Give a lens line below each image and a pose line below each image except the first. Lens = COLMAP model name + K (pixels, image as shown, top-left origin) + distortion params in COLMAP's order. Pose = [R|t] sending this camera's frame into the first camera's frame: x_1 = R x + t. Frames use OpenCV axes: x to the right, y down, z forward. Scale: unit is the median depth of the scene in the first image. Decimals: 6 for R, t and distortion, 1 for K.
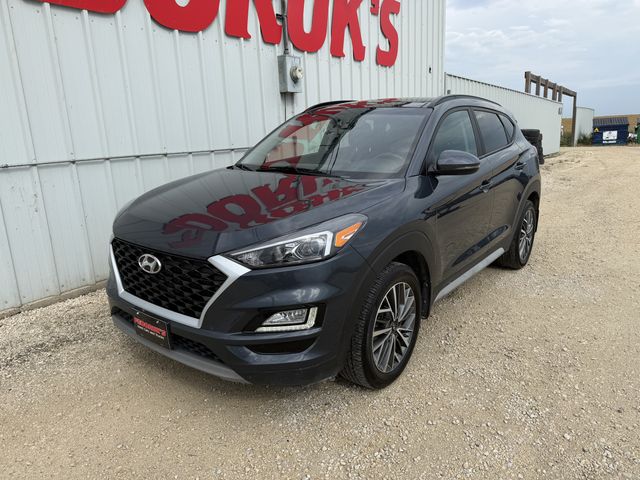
lens RADIAL K [[456.3, 0, 320.0], [0, 456.3, 240.0], [0, 0, 1]] dist [0.032737, -0.038324]
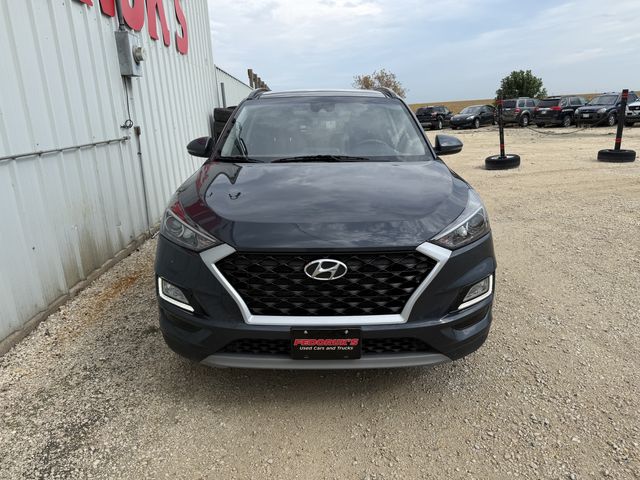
lens RADIAL K [[456.3, 0, 320.0], [0, 456.3, 240.0], [0, 0, 1]] dist [0.032737, -0.038324]
pose [[0.788865, -0.158848, 0.593683, -0.665967], [0.152377, 0.986410, 0.061453, -0.043481], [-0.595377, 0.041985, 0.802349, 0.241491]]
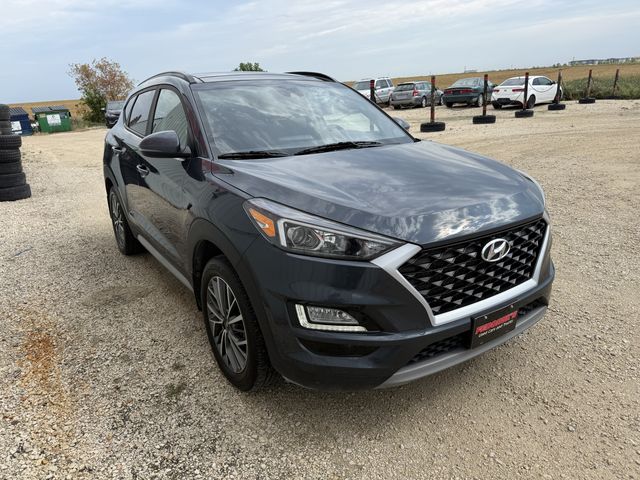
lens RADIAL K [[456.3, 0, 320.0], [0, 456.3, 240.0], [0, 0, 1]] dist [0.032737, -0.038324]
pose [[0.321380, -0.277372, 0.905417, -0.939277], [0.263754, 0.944523, 0.195731, -0.164916], [-0.909477, 0.175903, 0.376709, 0.735623]]
